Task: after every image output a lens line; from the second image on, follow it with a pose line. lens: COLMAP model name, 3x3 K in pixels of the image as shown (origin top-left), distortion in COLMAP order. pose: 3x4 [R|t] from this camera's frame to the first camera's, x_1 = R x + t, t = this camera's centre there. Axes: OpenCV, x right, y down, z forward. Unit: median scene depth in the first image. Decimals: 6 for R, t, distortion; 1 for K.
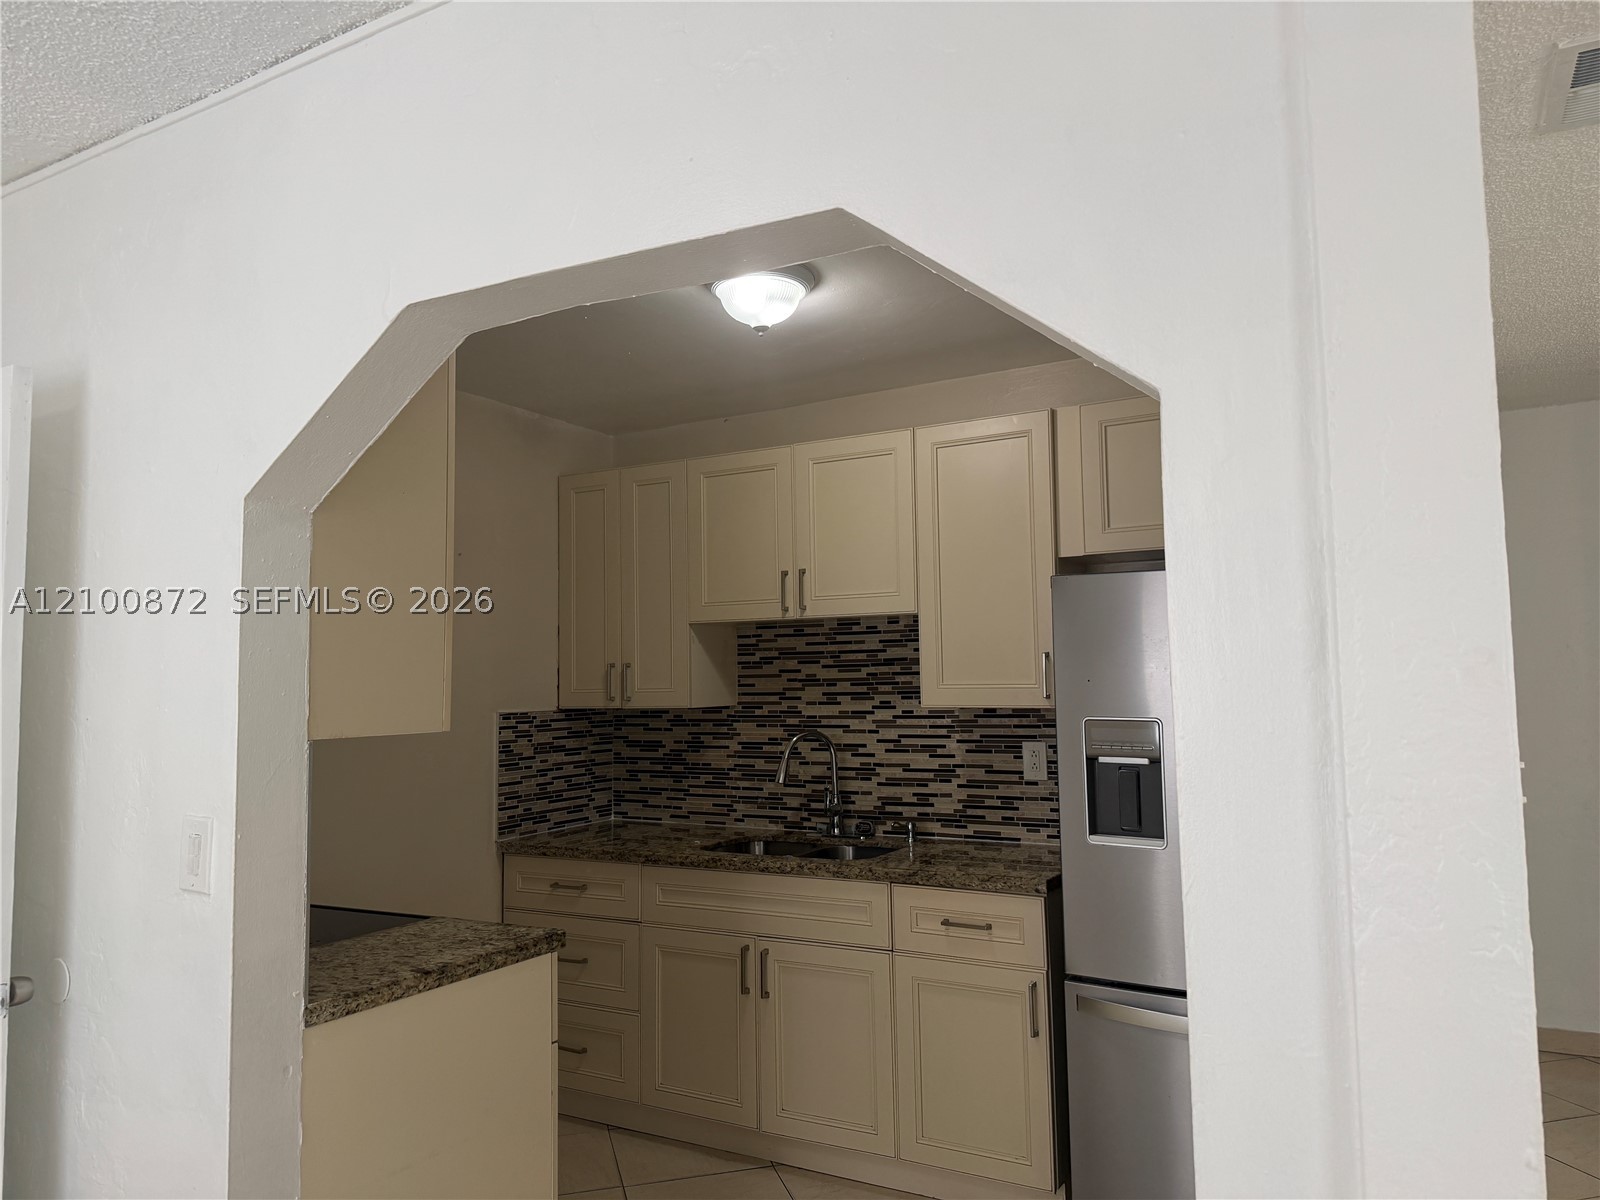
lens RADIAL K [[1118.6, 0, 805.7], [0, 1118.6, 598.5], [0, 0, 1]] dist [0.207986, -0.360097]
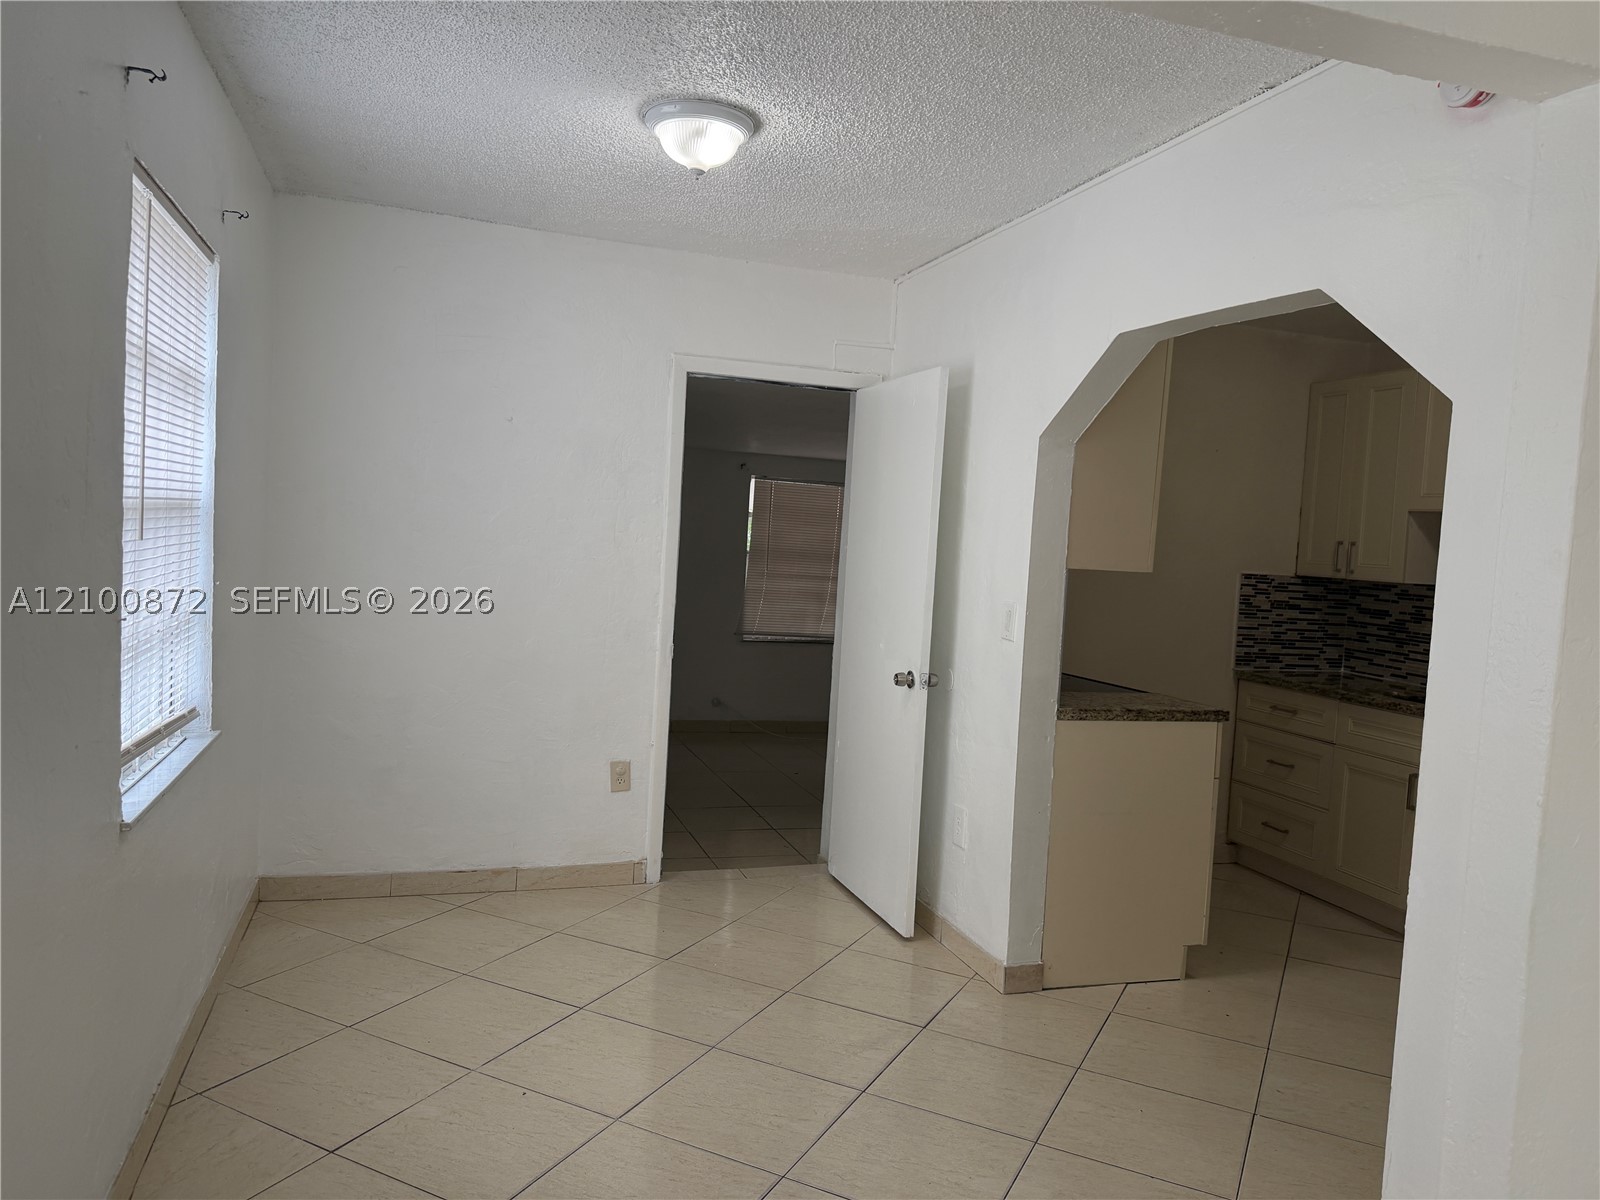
lens RADIAL K [[1118.6, 0, 805.7], [0, 1118.6, 598.5], [0, 0, 1]] dist [0.207986, -0.360097]
pose [[0.745125, 0.100346, -0.659332, 0.227448], [-0.023860, 0.991994, 0.124010, -0.021496], [0.666498, -0.076671, 0.741554, -0.312322]]
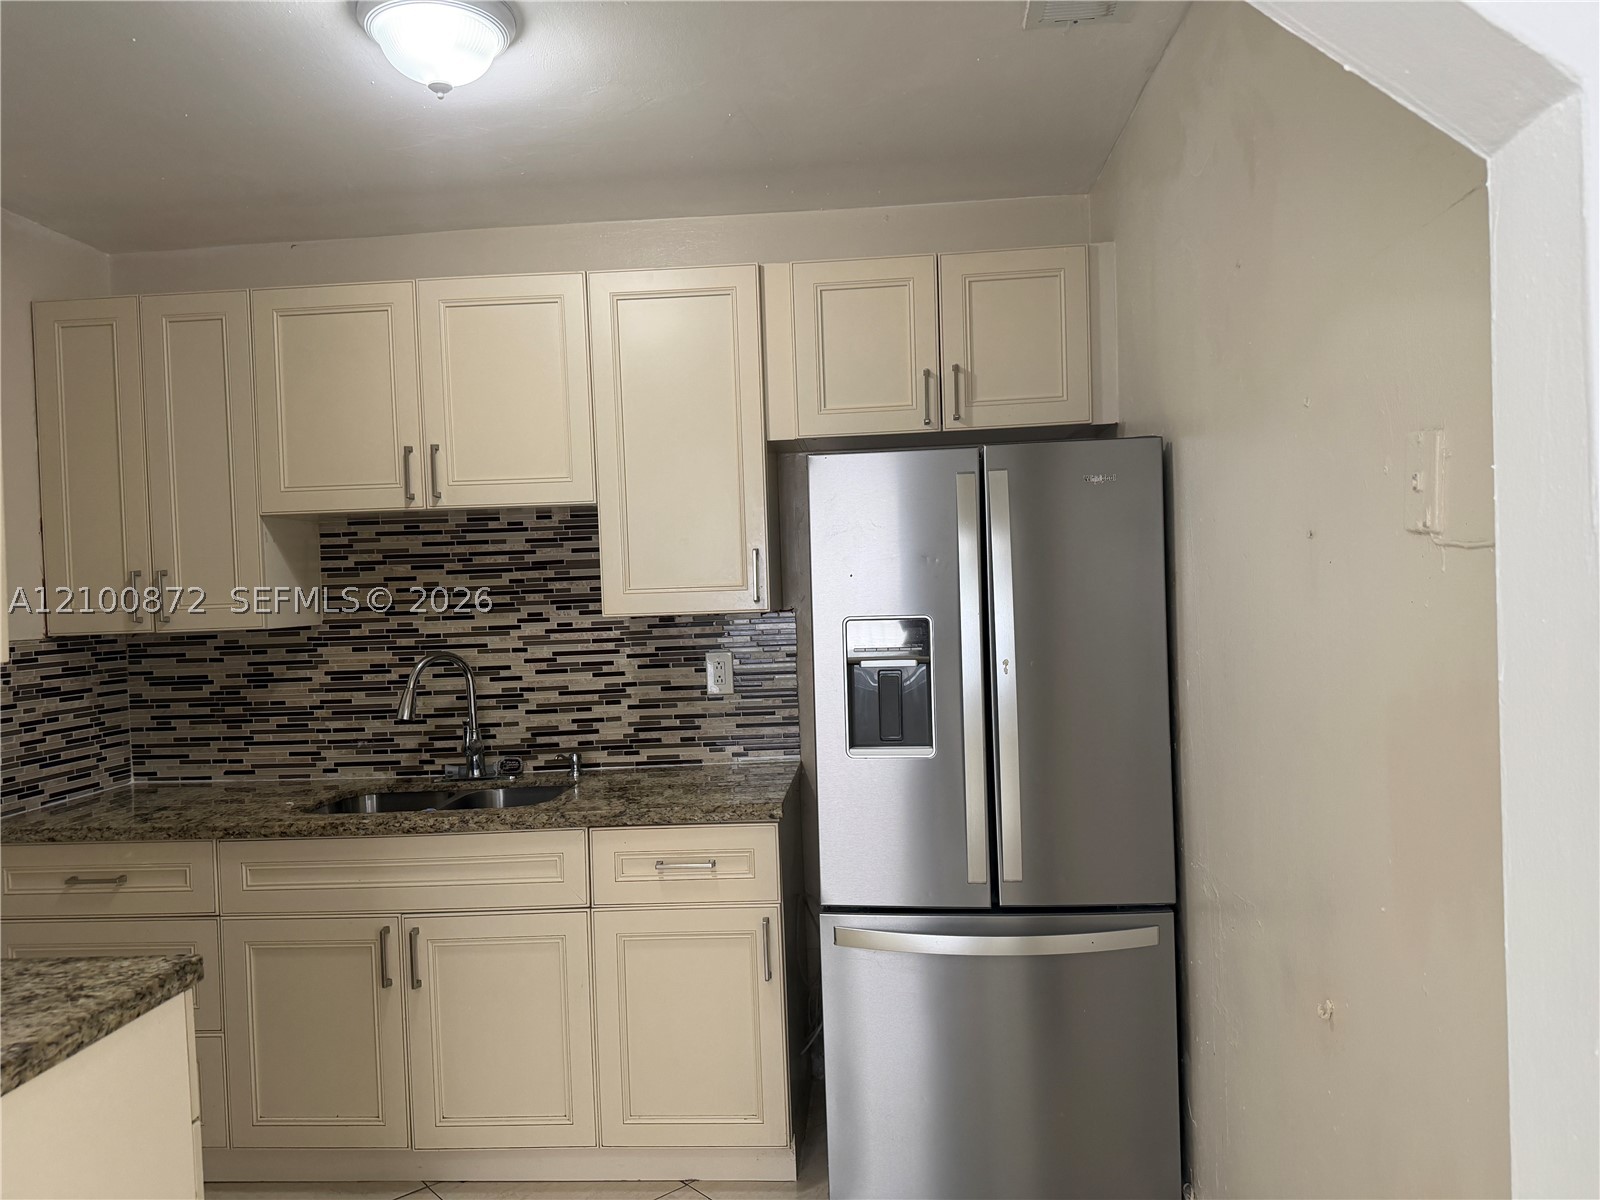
lens RADIAL K [[1110.6, 0, 802.4], [0, 1110.6, 607.5], [0, 0, 1]] dist [0.094198, -0.138098]
pose [[0.896414, -0.023677, 0.442584, -0.114724], [-0.010270, 0.997194, 0.074149, 0.024449], [-0.443098, -0.071013, 0.893656, 0.177582]]
